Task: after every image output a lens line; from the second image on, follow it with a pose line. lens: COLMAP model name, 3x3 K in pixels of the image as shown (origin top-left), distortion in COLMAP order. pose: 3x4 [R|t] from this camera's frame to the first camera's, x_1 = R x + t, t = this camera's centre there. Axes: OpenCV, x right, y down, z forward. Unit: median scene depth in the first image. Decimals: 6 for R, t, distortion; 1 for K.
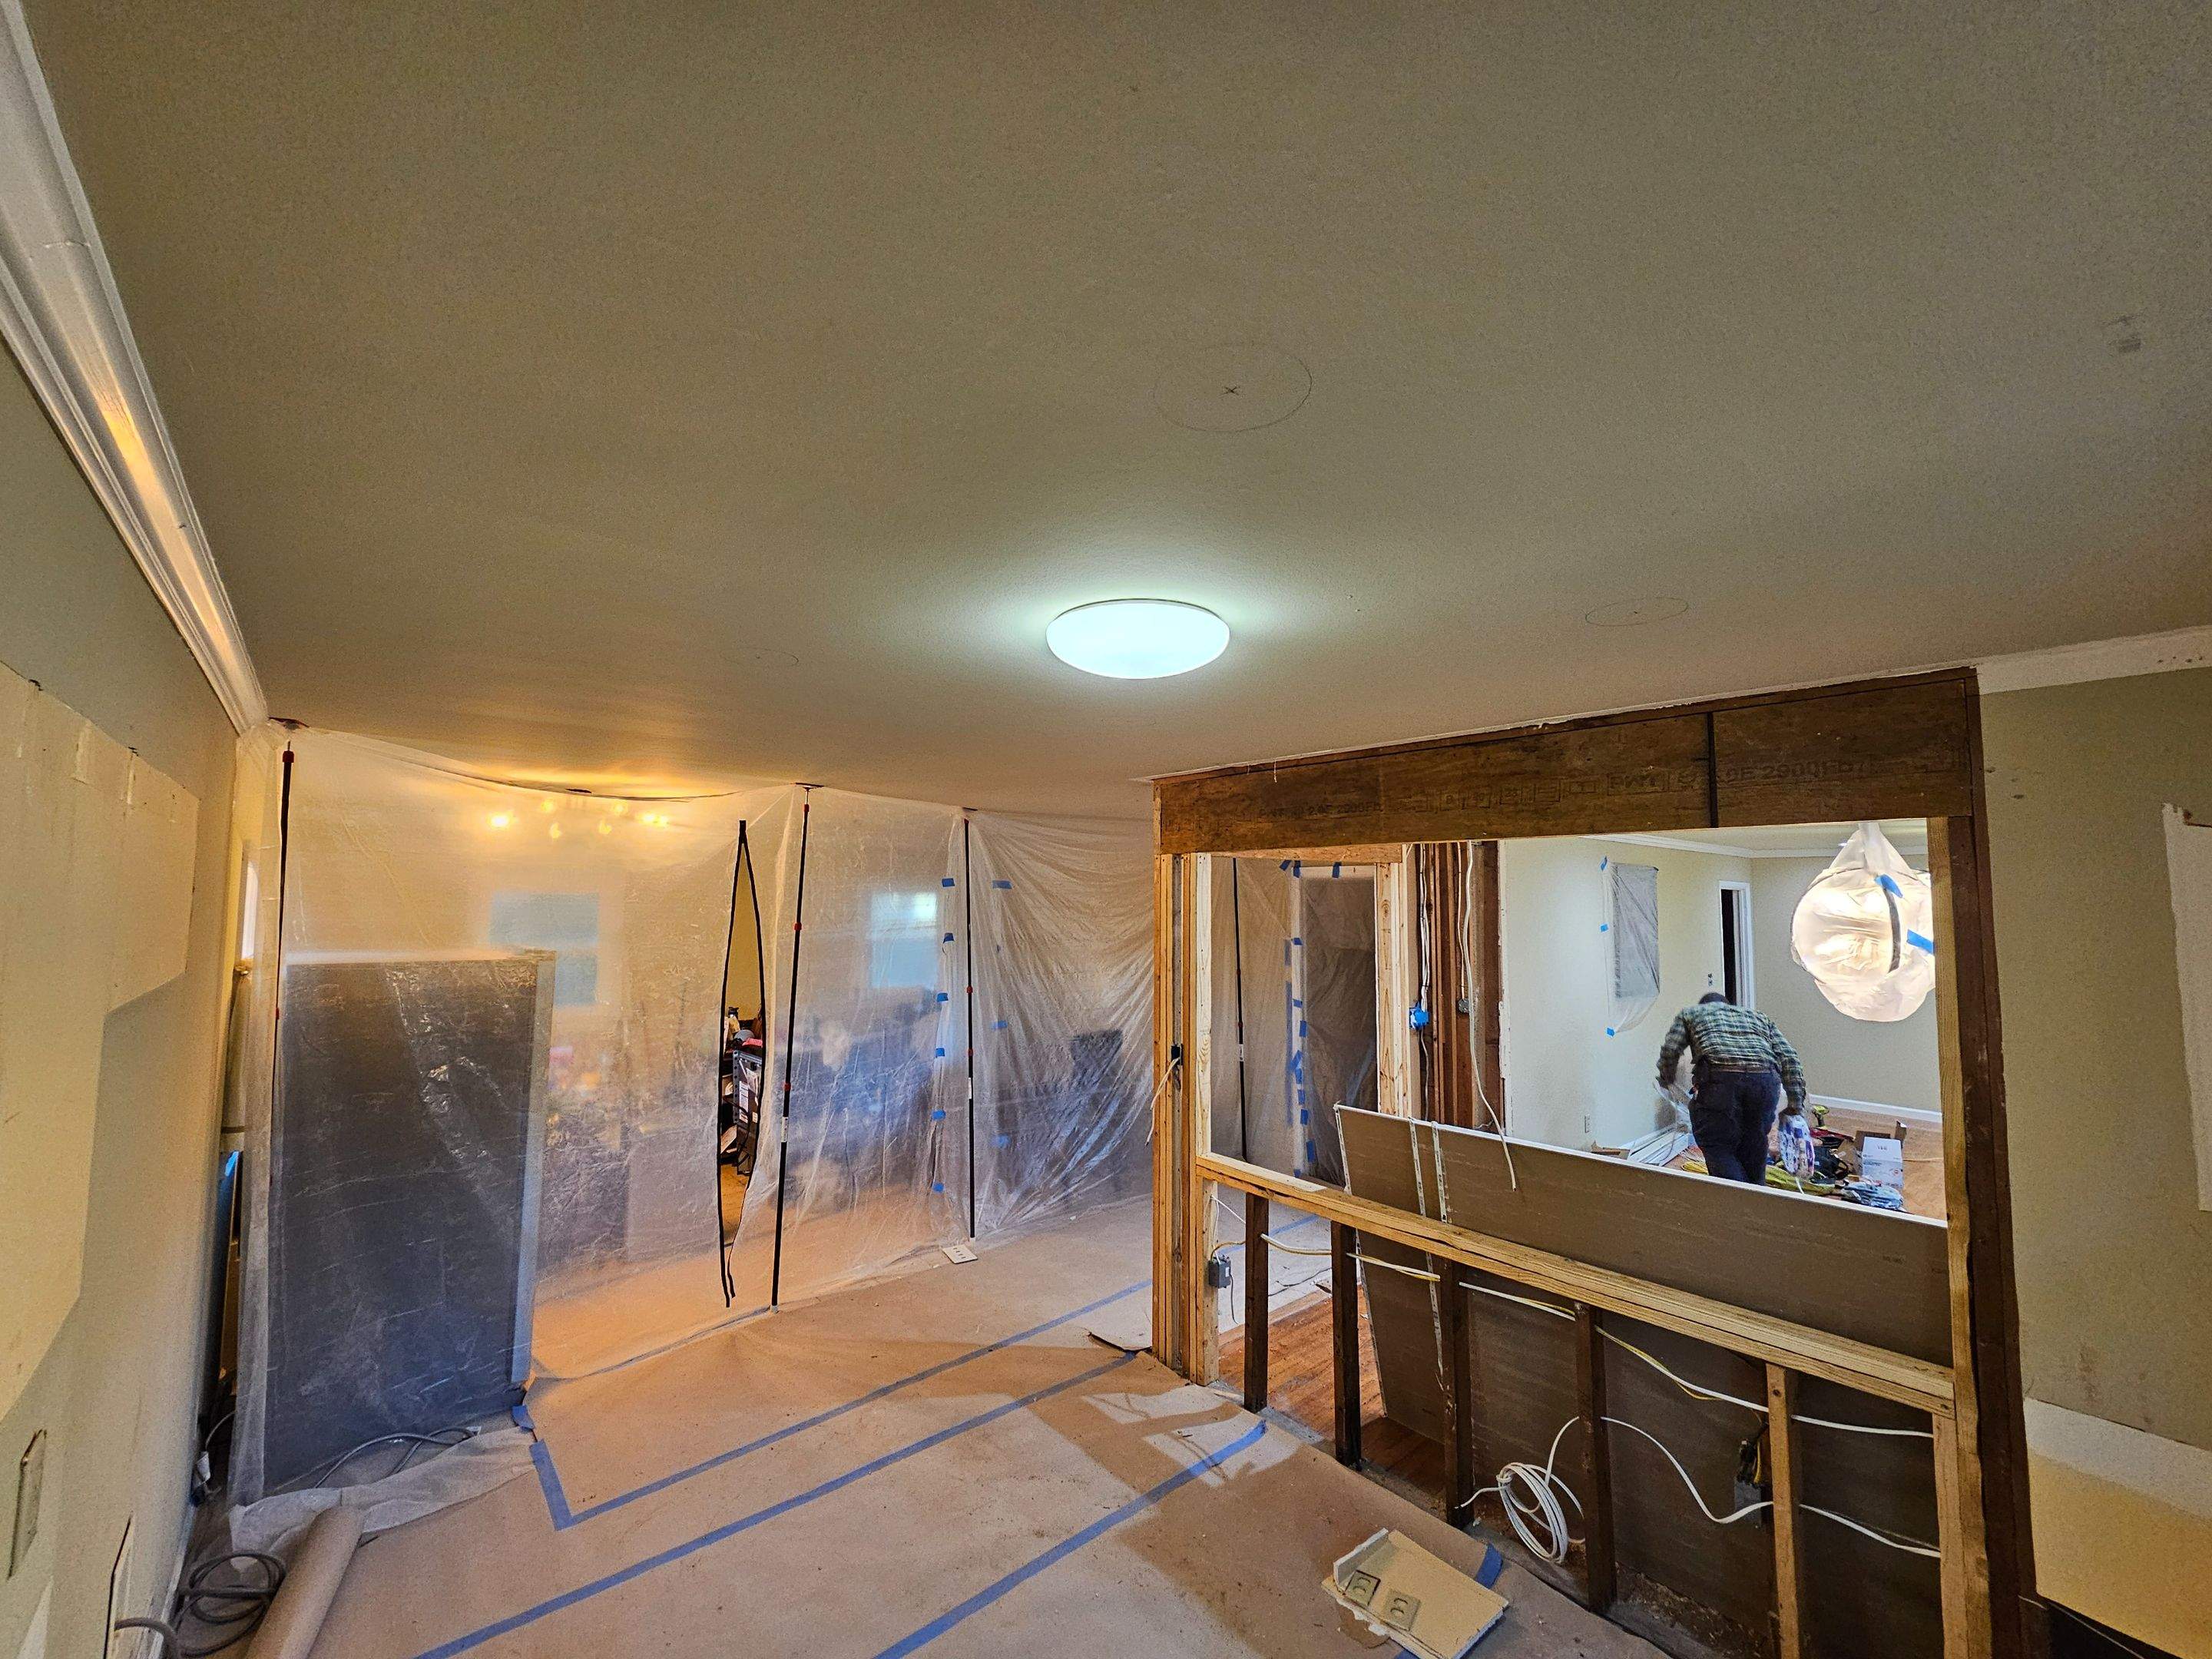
lens RADIAL K [[901.6, 0, 1106.1], [0, 901.6, 833.1], [0, 0, 1]] dist [-0.001057, 0.000716]
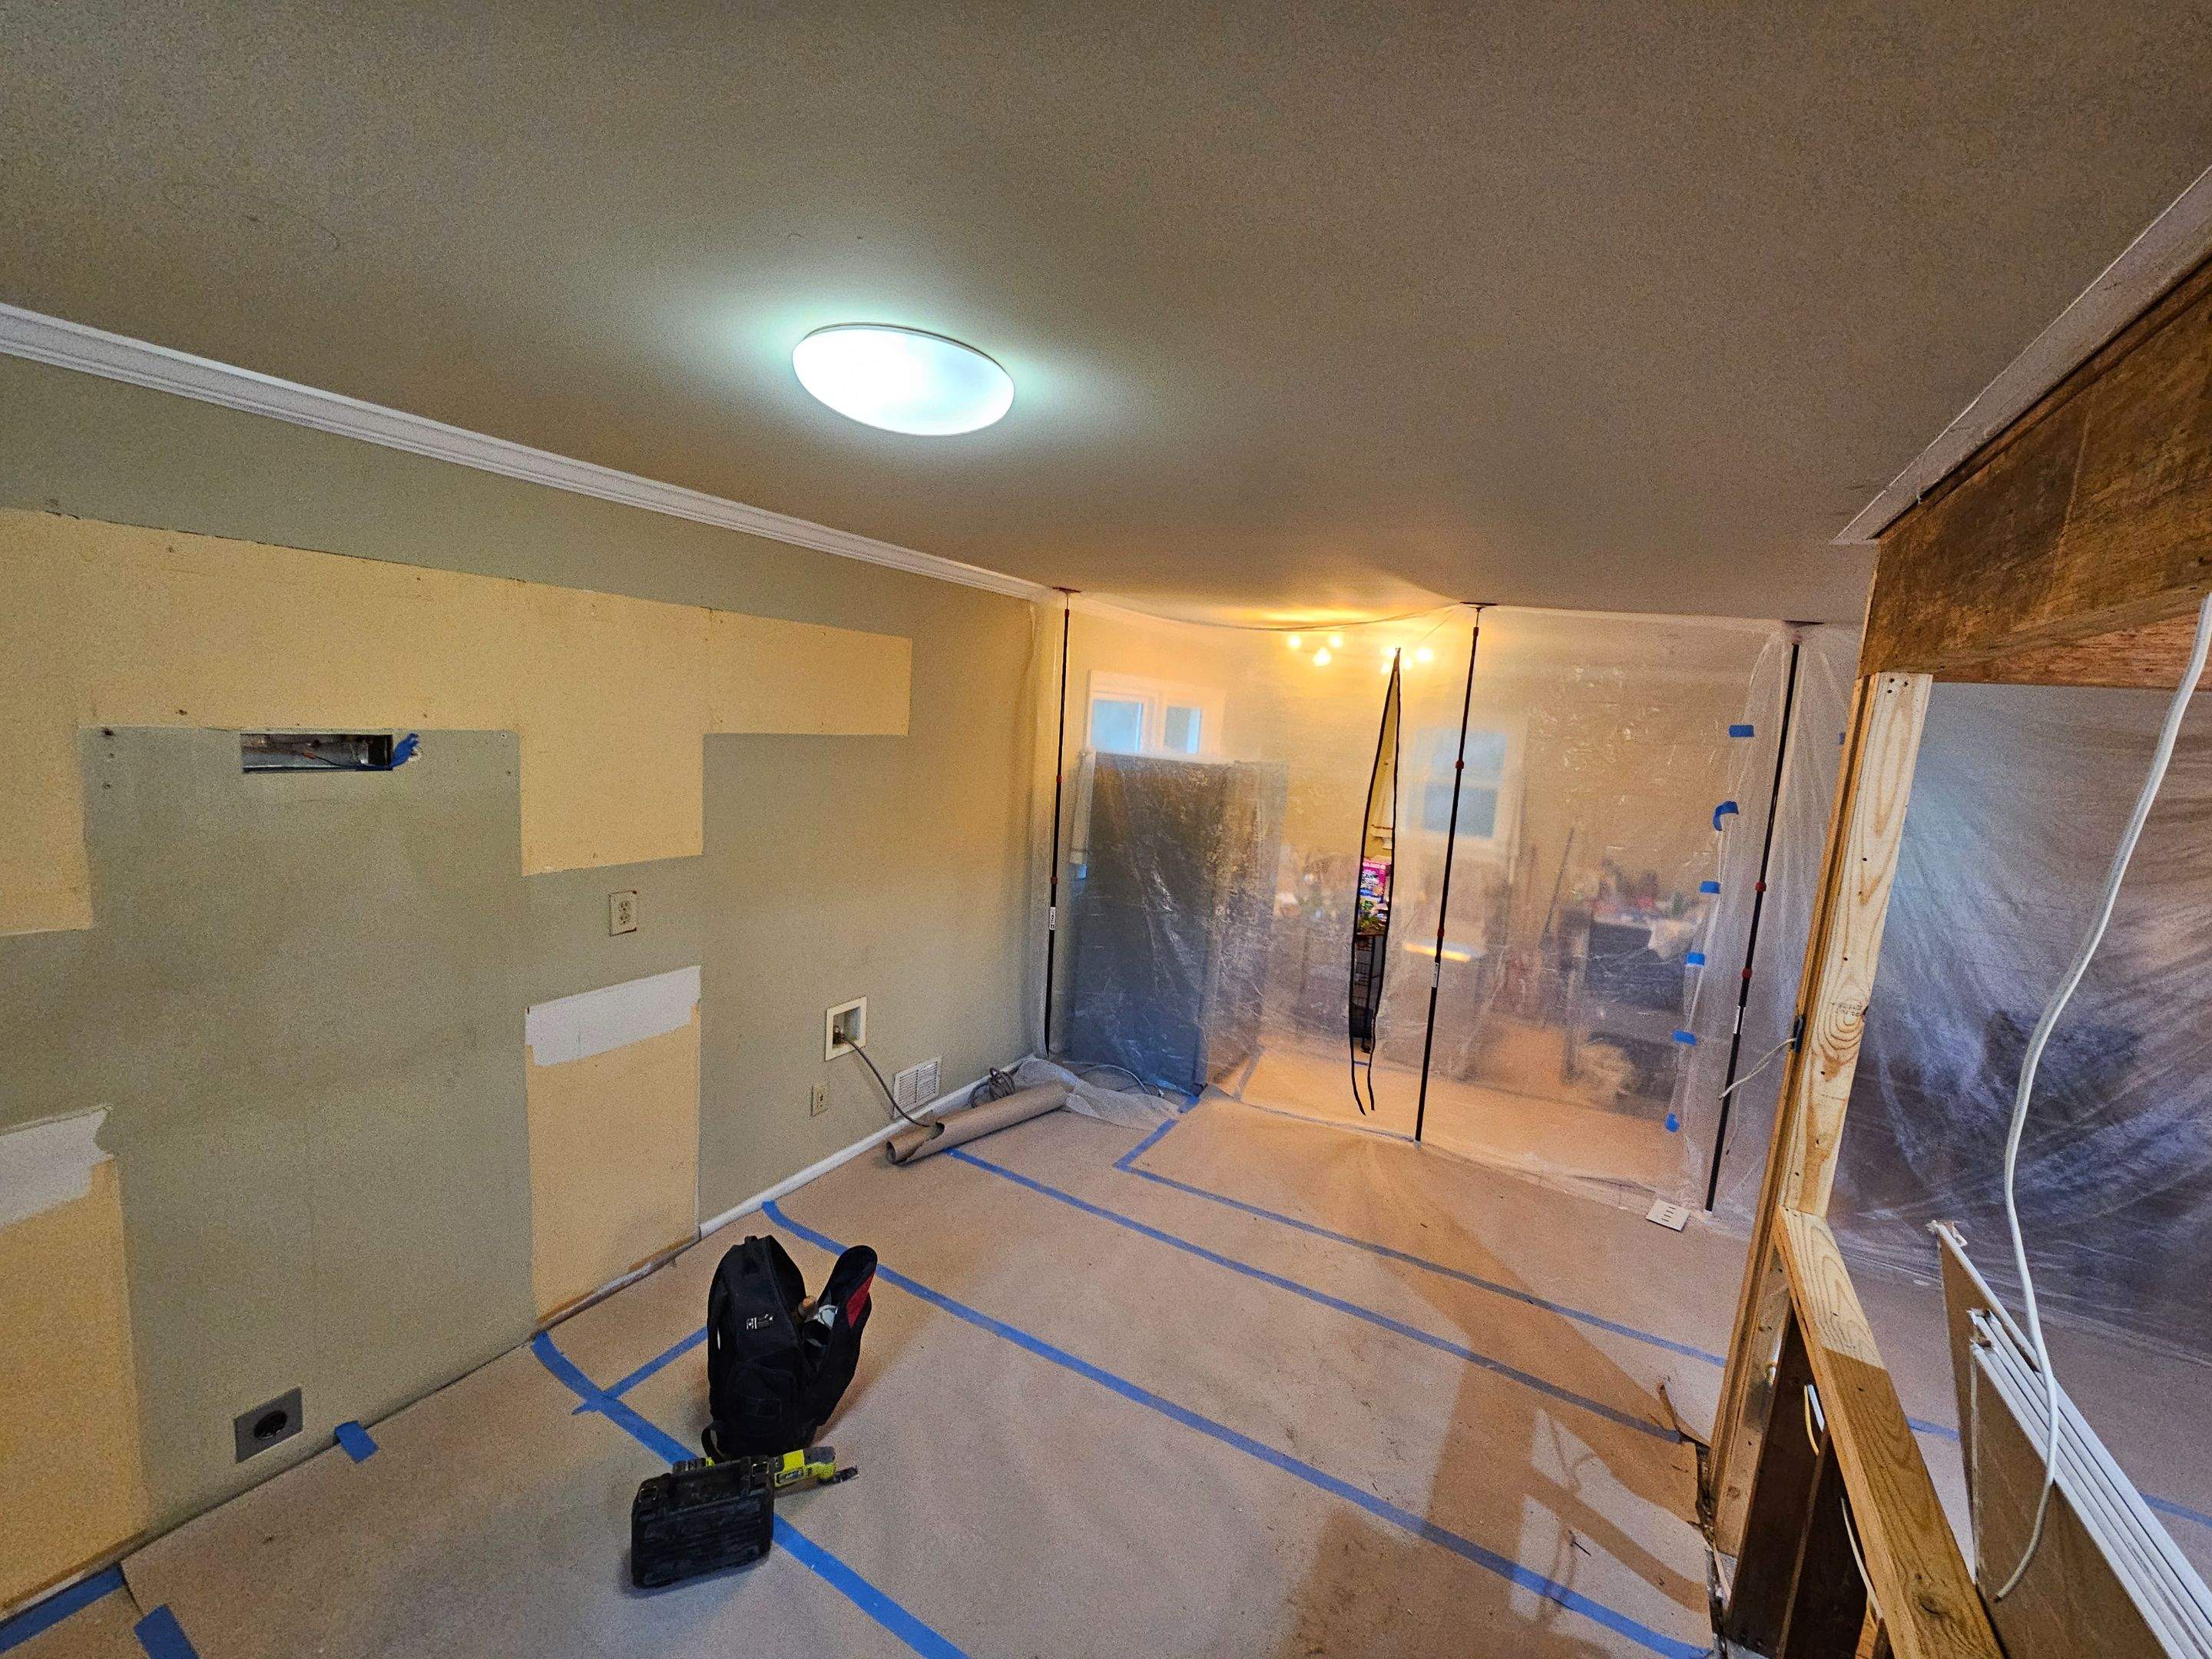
lens RADIAL K [[901.6, 0, 1123.0], [0, 901.6, 827.6], [0, 0, 1]] dist [-0.001057, 0.000716]
pose [[0.341315, 0.143341, -0.928955, 0.544187], [-0.002548, 0.988441, 0.151584, 0.039316], [0.939946, -0.049371, 0.337735, 0.502420]]
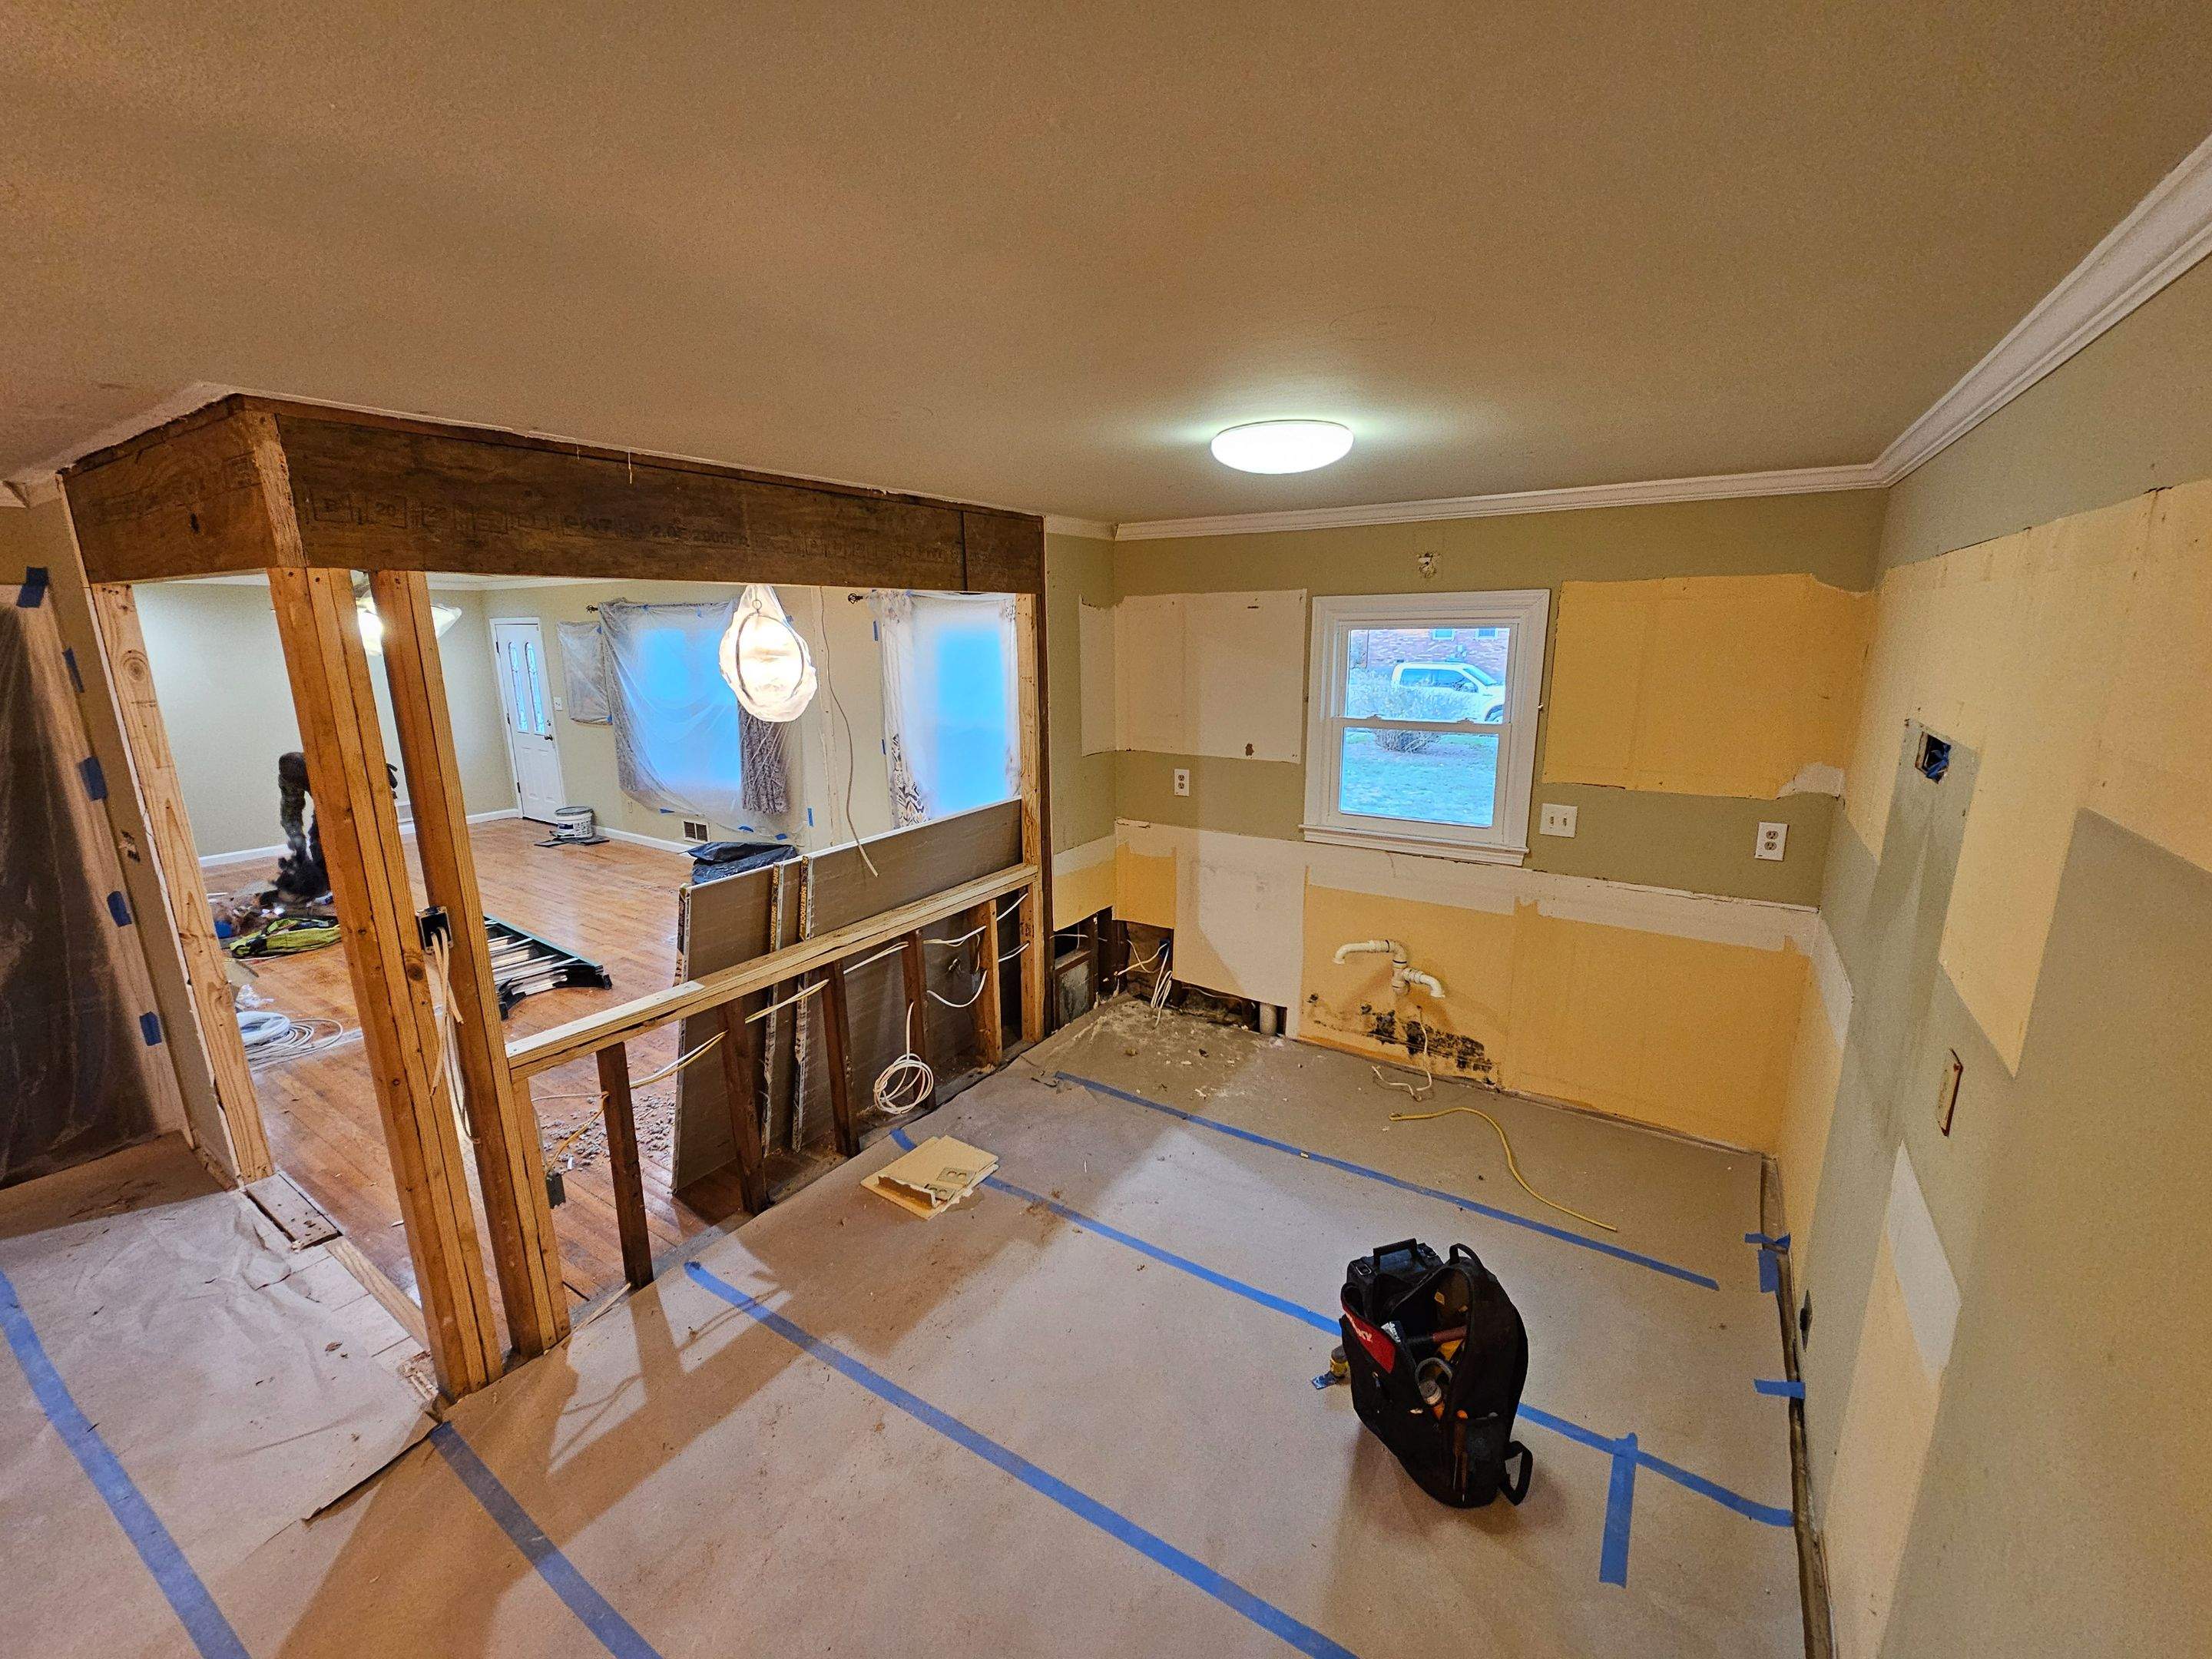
lens RADIAL K [[901.6, 0, 1111.0], [0, 901.6, 831.3], [0, 0, 1]] dist [-0.001057, 0.000716]
pose [[-0.277931, -0.220113, 0.935043, -0.701619], [-0.063596, 0.975474, 0.210727, 0.041137], [-0.958494, -0.000897, -0.285113, 0.911252]]
